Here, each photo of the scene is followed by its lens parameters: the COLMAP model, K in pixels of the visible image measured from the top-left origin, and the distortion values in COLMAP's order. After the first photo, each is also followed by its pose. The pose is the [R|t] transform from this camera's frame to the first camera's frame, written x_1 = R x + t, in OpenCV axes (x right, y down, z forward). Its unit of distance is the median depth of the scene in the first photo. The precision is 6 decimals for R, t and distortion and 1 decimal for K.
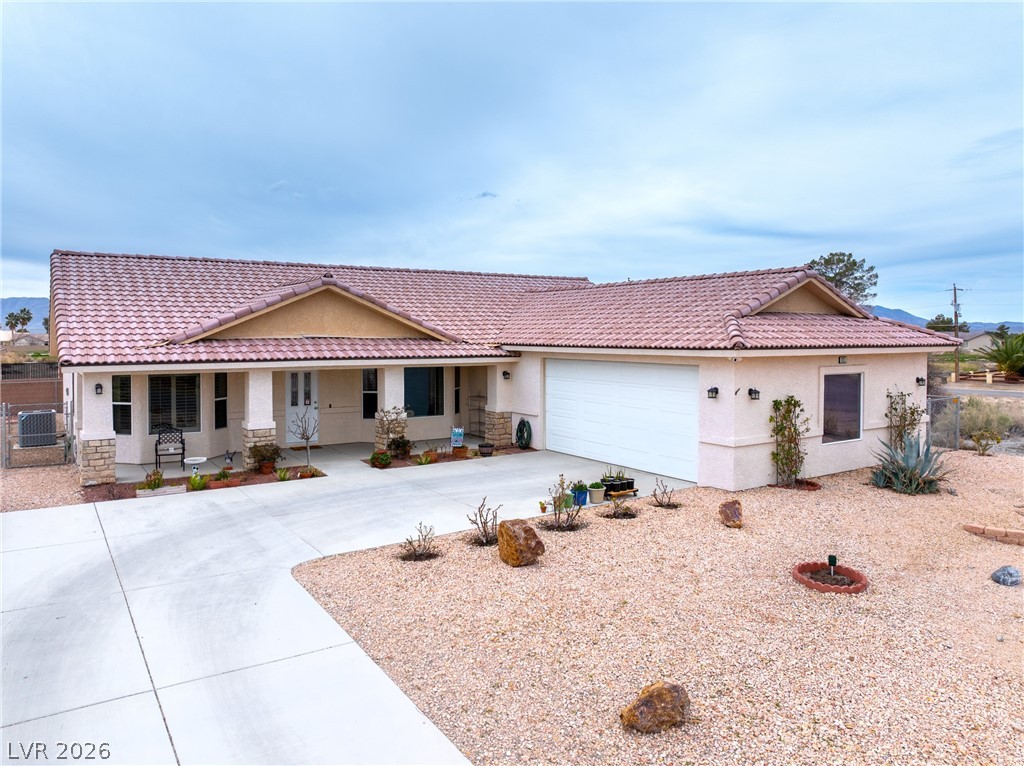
lens RADIAL K [[735.5, 0, 512.7], [0, 735.5, 367.3], [0, 0, 1]] dist [-0.039293, -0.007783]
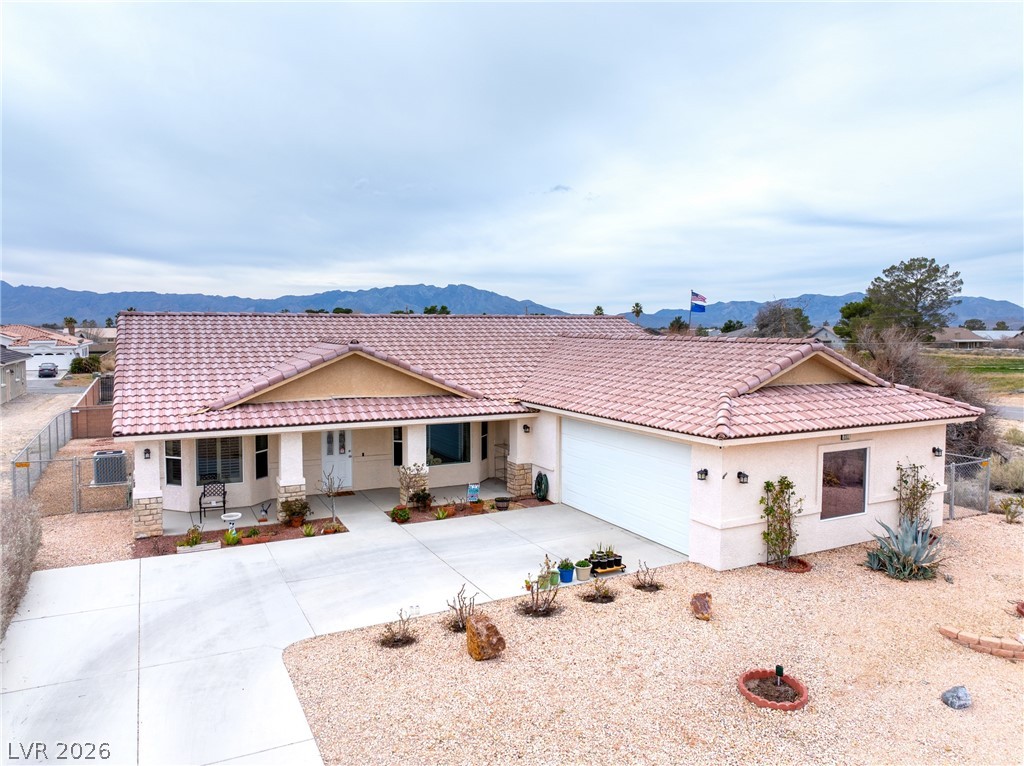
lens RADIAL K [[726.8, 0, 499.2], [0, 726.8, 380.7], [0, 0, 1]] dist [-0.043127, -0.001247]
pose [[0.992090, 0.010435, -0.125097, 0.110164], [-0.006979, 0.999583, 0.028034, -0.117278], [0.125337, -0.026939, 0.991748, -0.037637]]
